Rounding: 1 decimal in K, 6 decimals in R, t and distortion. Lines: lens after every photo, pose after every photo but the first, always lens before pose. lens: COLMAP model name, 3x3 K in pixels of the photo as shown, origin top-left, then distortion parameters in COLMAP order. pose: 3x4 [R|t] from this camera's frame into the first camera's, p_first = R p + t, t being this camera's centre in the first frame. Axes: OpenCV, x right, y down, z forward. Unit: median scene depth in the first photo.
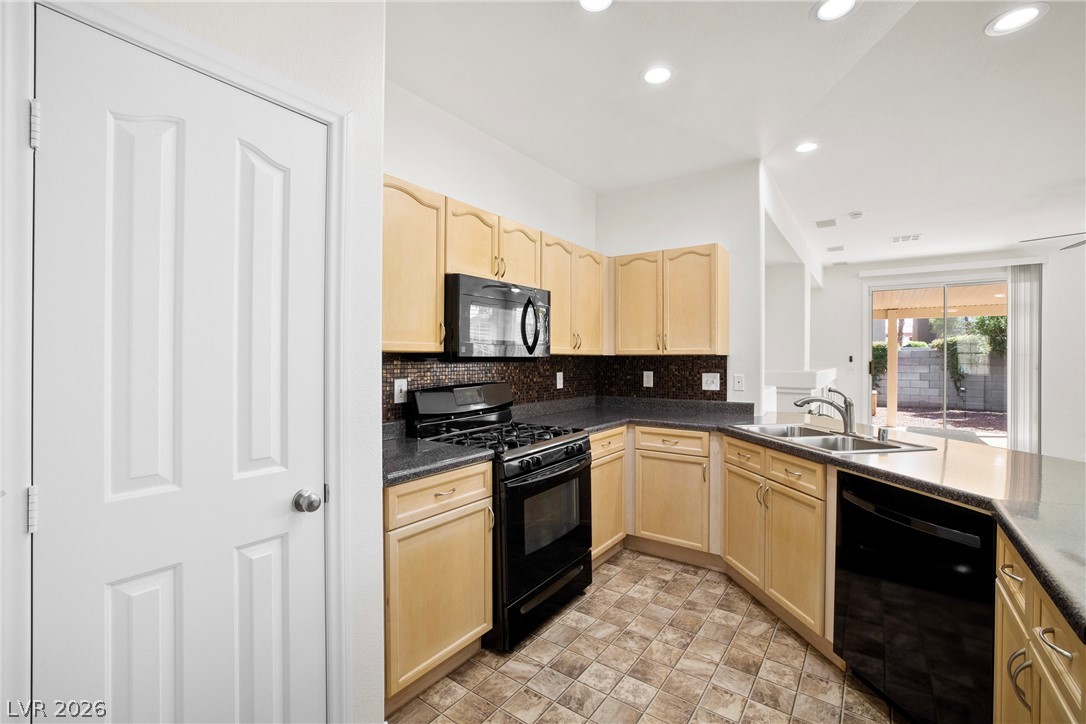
lens RADIAL K [[465.2, 0, 541.4], [0, 465.2, 360.5], [0, 0, 1]] dist [-0.034582, 0.008386]
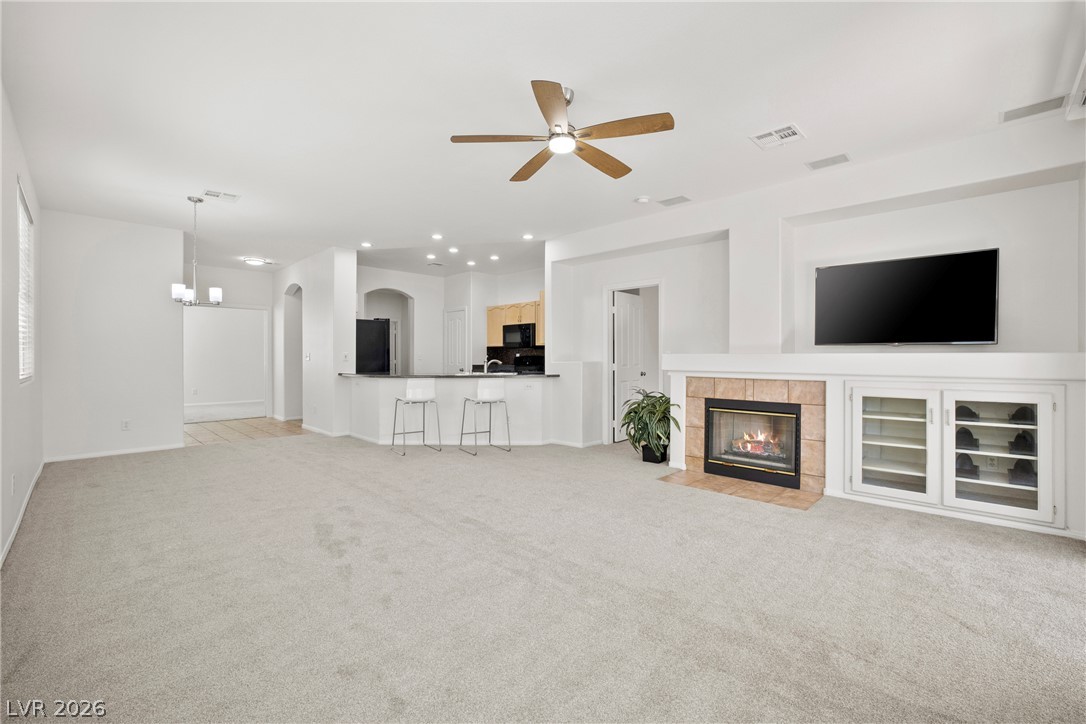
lens RADIAL K [[465.2, 0, 546.3], [0, 465.2, 362.8], [0, 0, 1]] dist [-0.034582, 0.008386]
pose [[-0.145659, 0.009073, -0.989293, 2.468578], [-0.006713, 0.999926, 0.010159, 0.053732], [0.989312, 0.008120, -0.145588, 1.316973]]
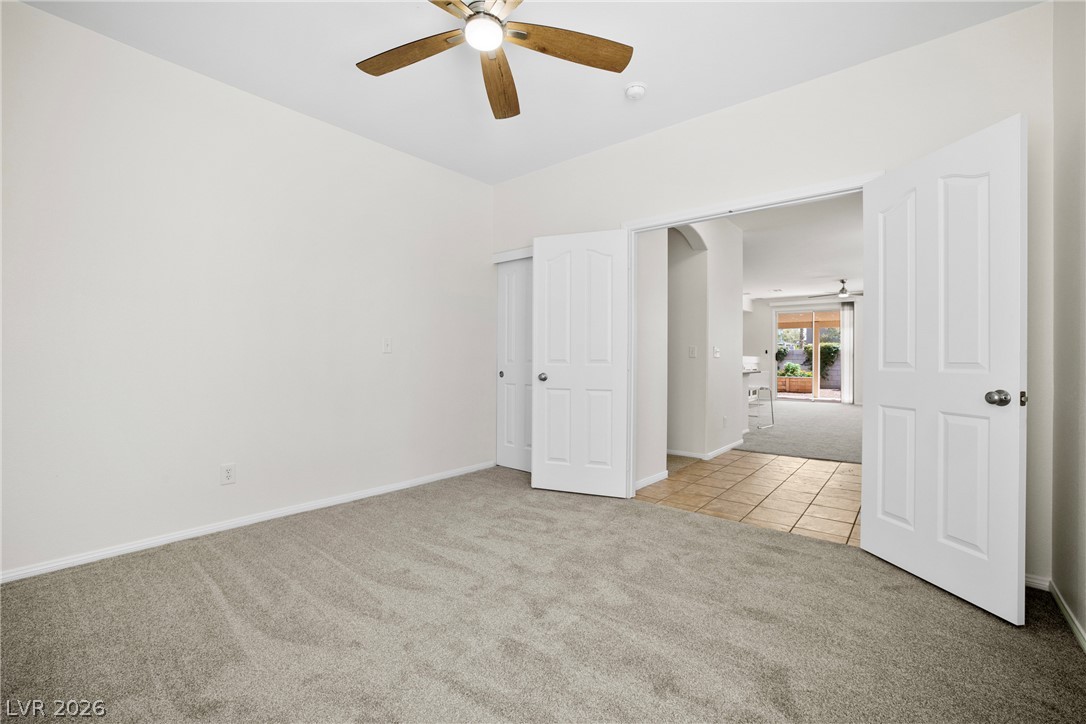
lens RADIAL K [[465.2, 0, 546.5], [0, 465.2, 359.4], [0, 0, 1]] dist [-0.034582, 0.008386]
pose [[0.997615, 0.003842, -0.068916, -0.120750], [-0.004384, 0.999961, -0.007721, 0.095928], [0.068884, 0.008005, 0.997593, -1.880539]]
